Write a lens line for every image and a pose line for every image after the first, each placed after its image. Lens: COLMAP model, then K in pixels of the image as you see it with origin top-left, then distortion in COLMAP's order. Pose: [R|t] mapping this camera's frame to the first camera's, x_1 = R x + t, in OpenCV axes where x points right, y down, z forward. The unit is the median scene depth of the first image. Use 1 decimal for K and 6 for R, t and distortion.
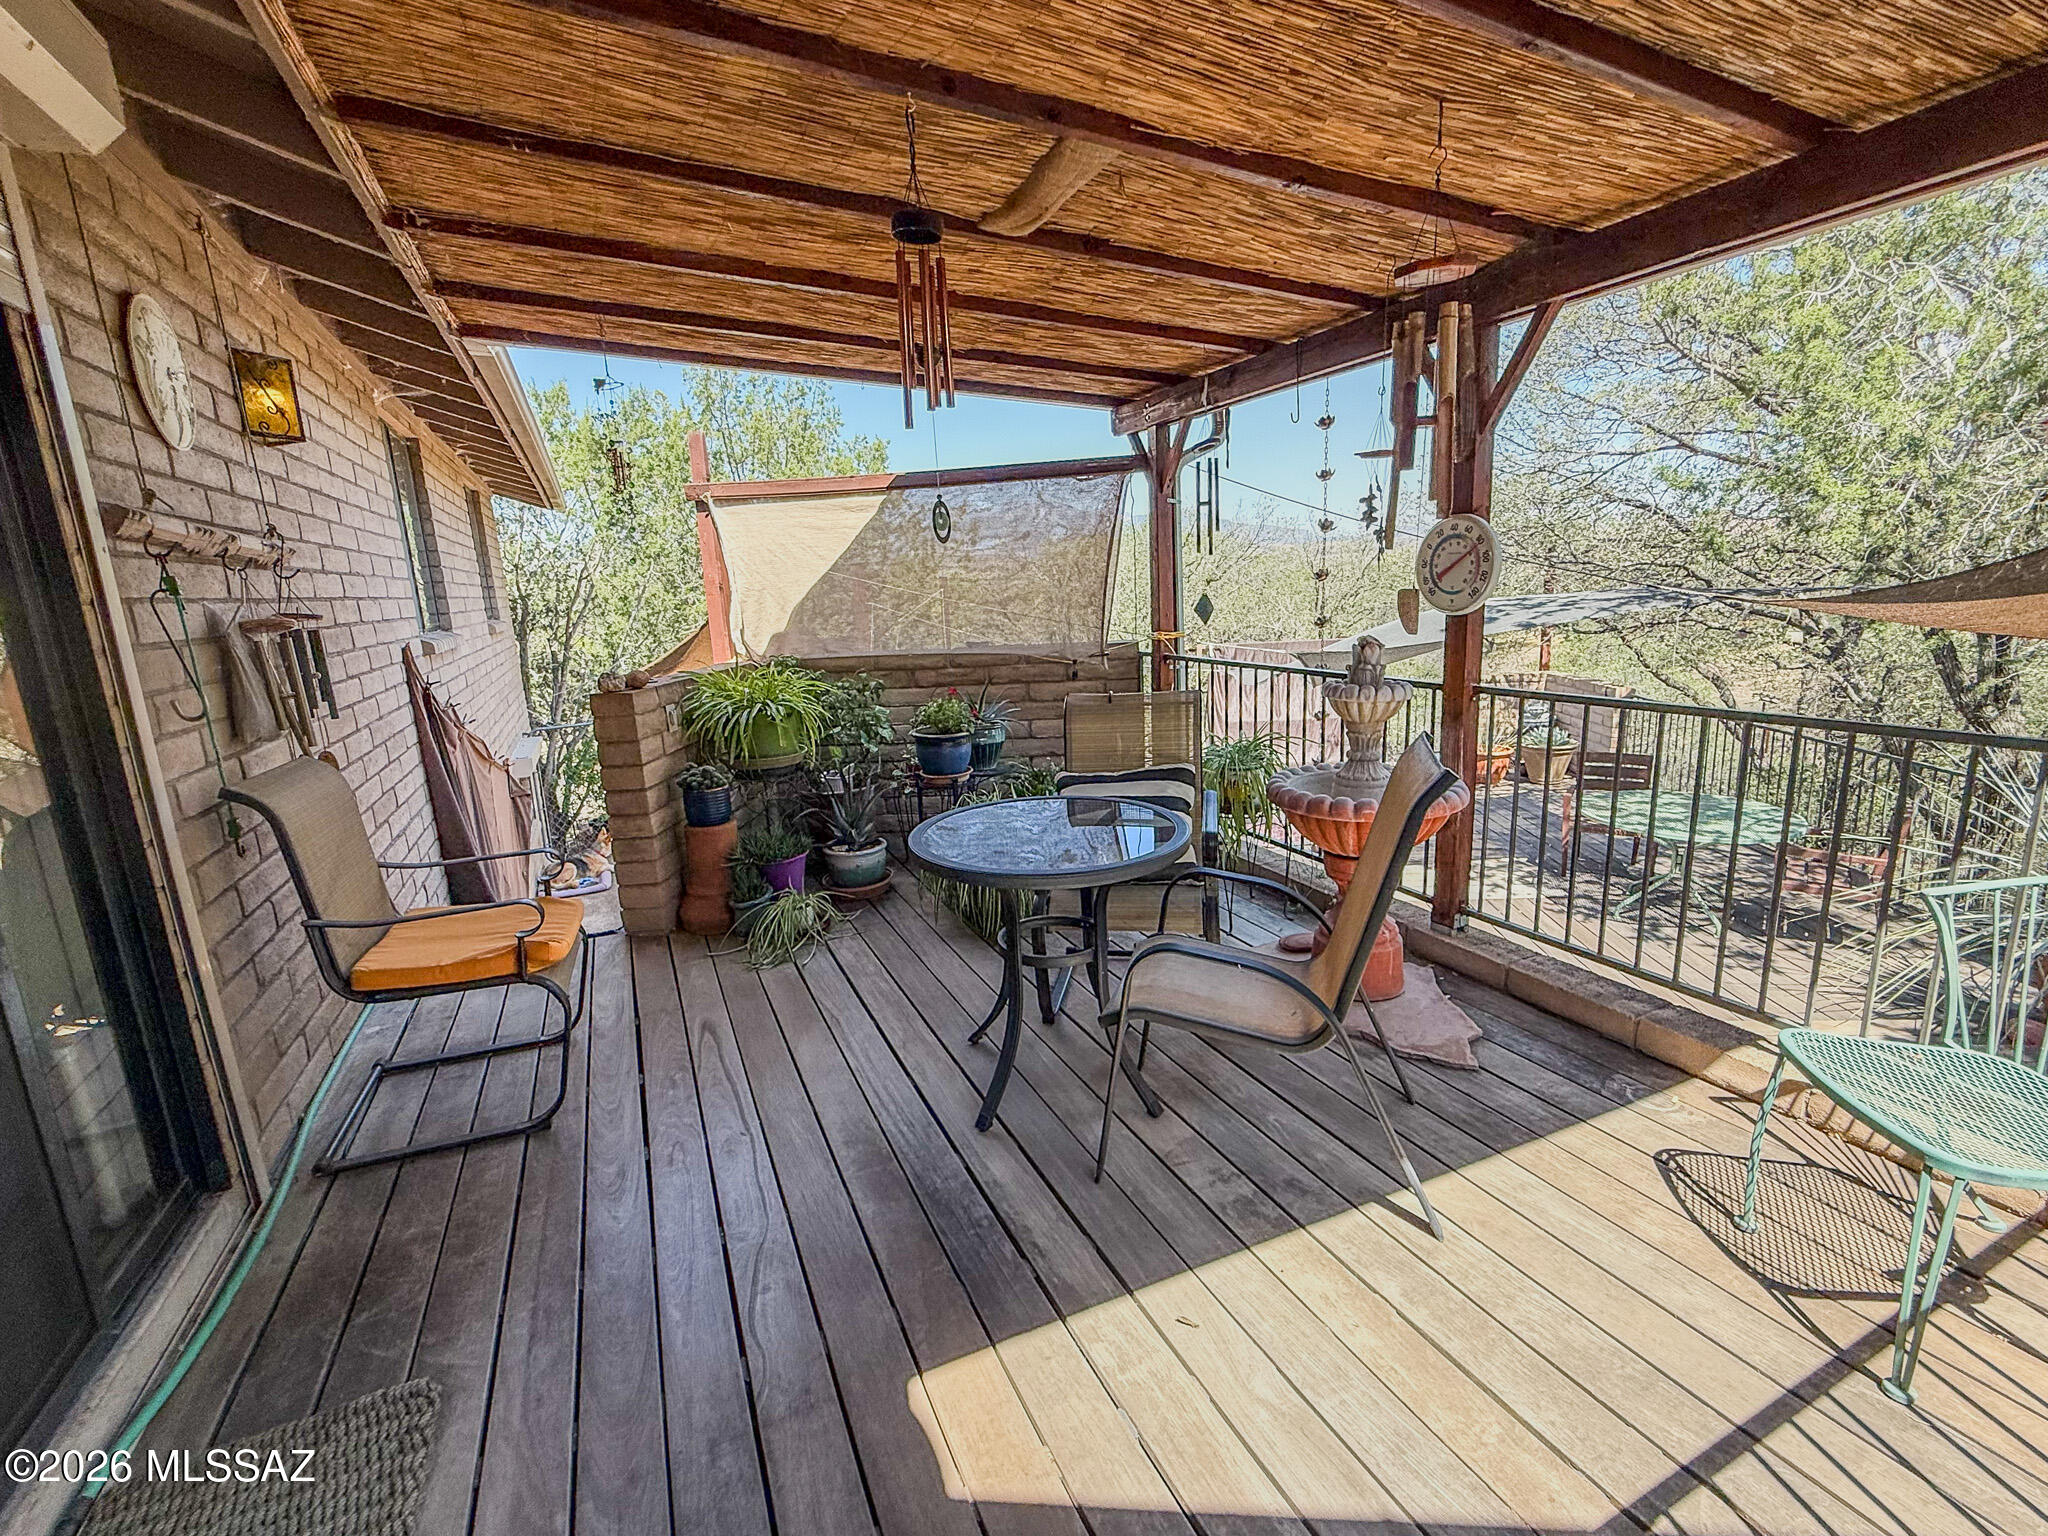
lens RADIAL K [[862.2, 0, 1024.0], [0, 862.2, 768.0], [0, 0, 1]] dist [0.001877, 0.000013]
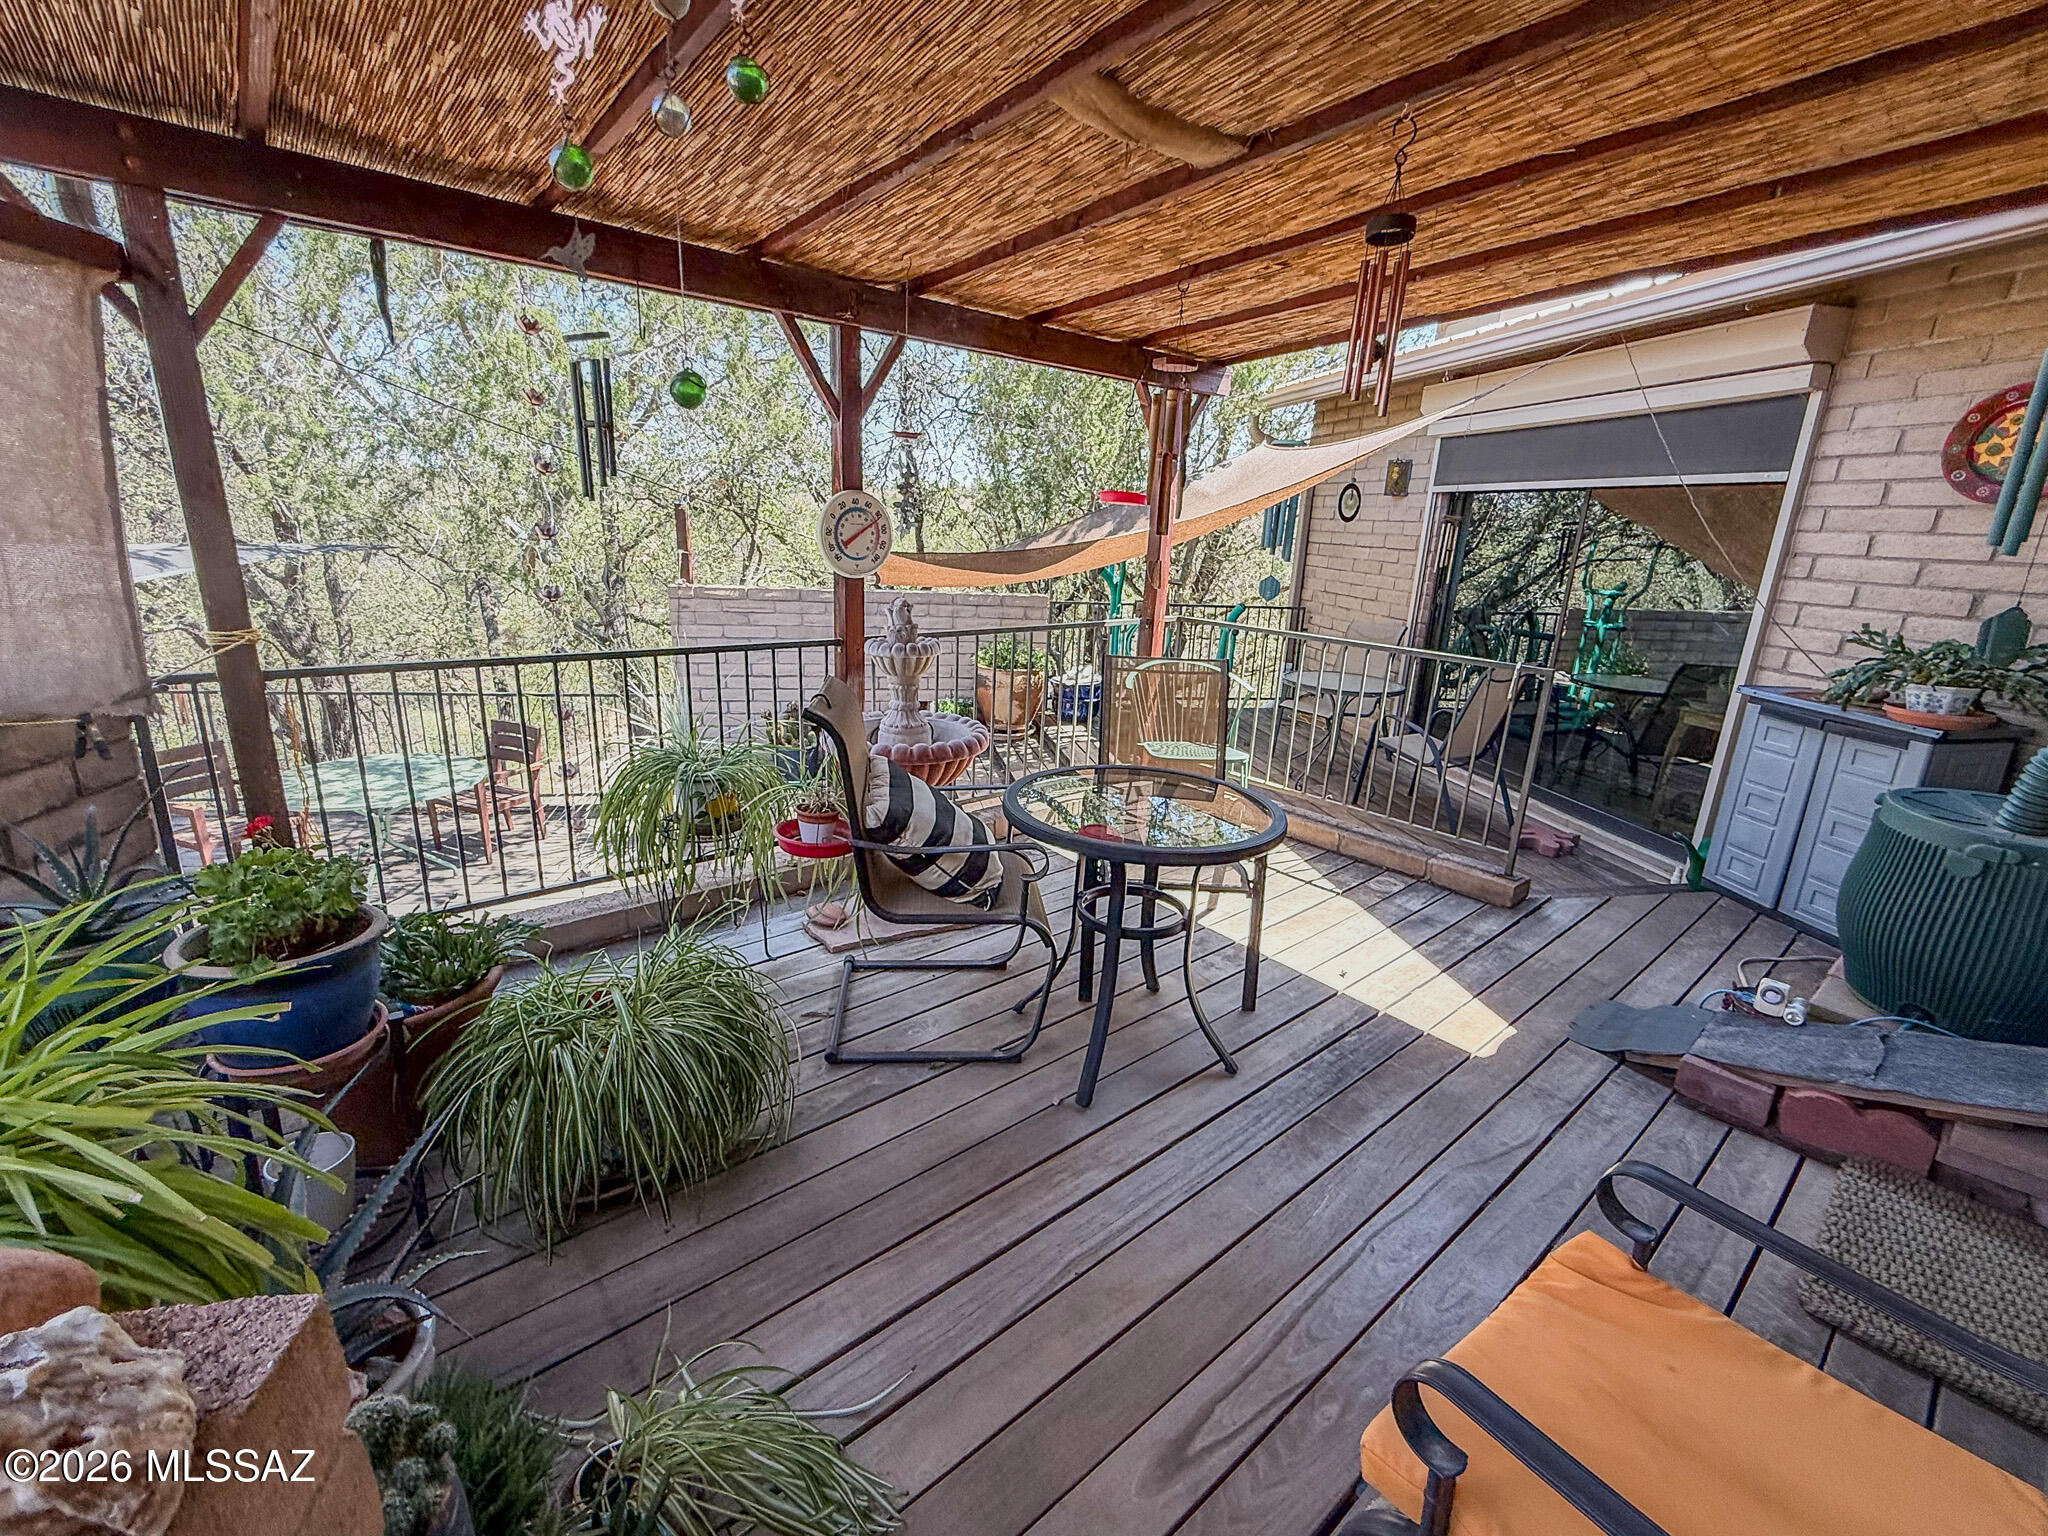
lens RADIAL K [[862.2, 0, 1024.0], [0, 862.2, 768.0], [0, 0, 1]] dist [0.001877, 0.000013]
pose [[-0.248563, -0.227775, 0.941454, -0.721481], [0.179549, 0.944278, 0.275863, -0.219861], [-0.951829, 0.237607, -0.193816, 1.092875]]
